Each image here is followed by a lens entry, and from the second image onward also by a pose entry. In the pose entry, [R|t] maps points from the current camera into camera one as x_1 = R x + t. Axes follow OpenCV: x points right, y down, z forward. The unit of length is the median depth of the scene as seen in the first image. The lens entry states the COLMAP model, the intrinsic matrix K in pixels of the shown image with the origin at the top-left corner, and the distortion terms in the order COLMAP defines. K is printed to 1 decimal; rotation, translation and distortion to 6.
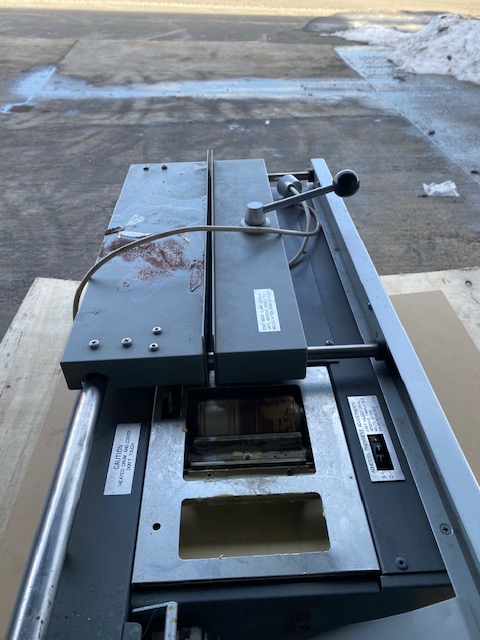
lens RADIAL K [[495.9, 0, 237.2], [0, 495.9, 310.5], [0, 0, 1]] dist [0.002082, 0.004118]
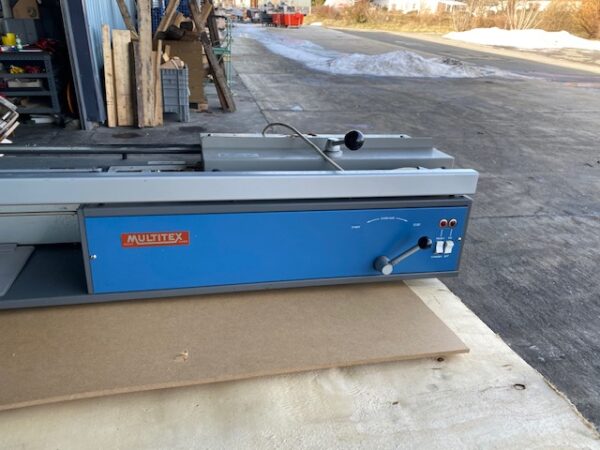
lens RADIAL K [[464.9, 0, 305.3], [0, 464.9, 214.0], [0, 0, 1]] dist [0.002082, 0.004118]
pose [[0.183516, 0.387701, -0.903333, 0.172720], [-0.641472, 0.743550, 0.188806, -0.031847], [0.744873, 0.544814, 0.385152, 0.066608]]
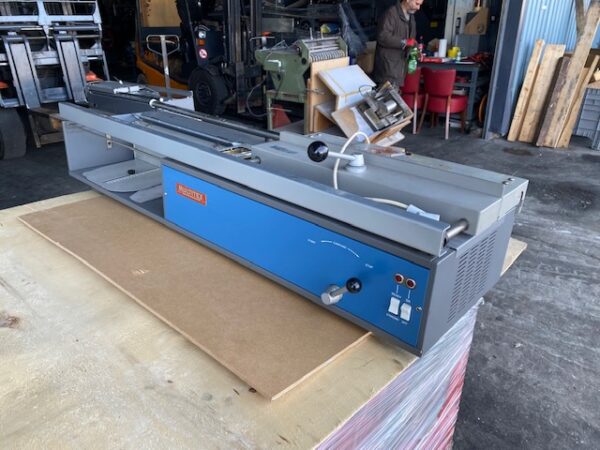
lens RADIAL K [[464.9, 0, 303.8], [0, 464.9, 212.9], [0, 0, 1]] dist [0.002082, 0.004118]
pose [[-0.689044, 0.268624, -0.673096, 0.135086], [-0.462774, 0.551669, 0.693903, -0.121271], [0.557725, 0.789622, -0.255812, 0.175633]]
